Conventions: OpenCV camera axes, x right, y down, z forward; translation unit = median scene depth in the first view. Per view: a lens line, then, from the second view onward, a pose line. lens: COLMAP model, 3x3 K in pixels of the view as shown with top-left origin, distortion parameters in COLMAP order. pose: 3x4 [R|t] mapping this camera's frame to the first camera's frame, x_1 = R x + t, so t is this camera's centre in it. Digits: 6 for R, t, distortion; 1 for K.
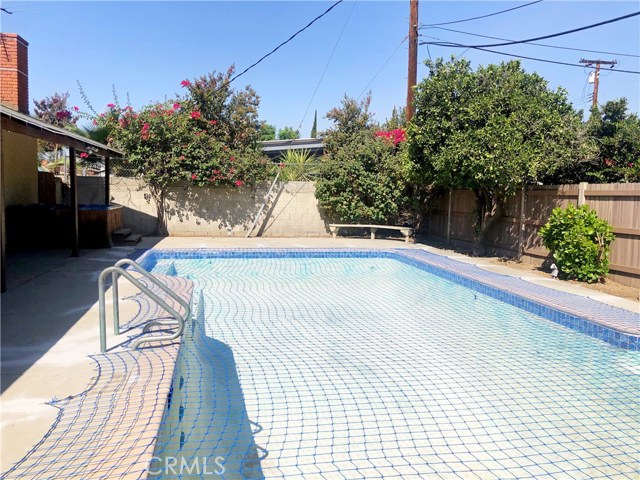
lens RADIAL K [[516.5, 0, 320.0], [0, 516.5, 240.0], [0, 0, 1]] dist [0.011628, -0.059486]
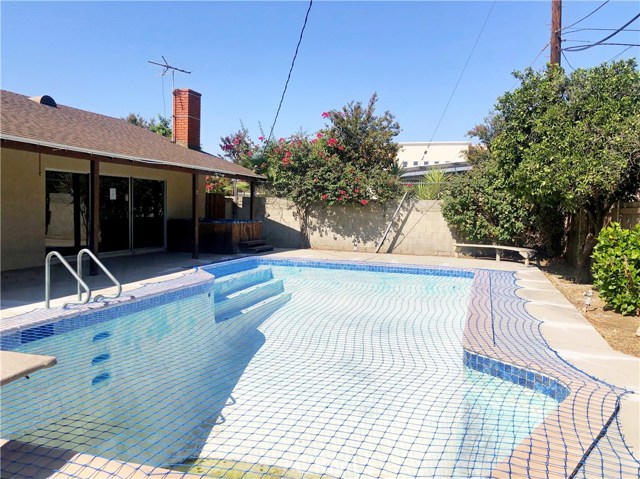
lens RADIAL K [[516.5, 0, 320.0], [0, 516.5, 239.5], [0, 0, 1]] dist [0.011628, -0.059486]
pose [[0.880519, 0.029522, -0.473091, 0.265872], [-0.049978, 0.998278, -0.030726, 0.005611], [0.471369, 0.050699, 0.880478, 0.008007]]
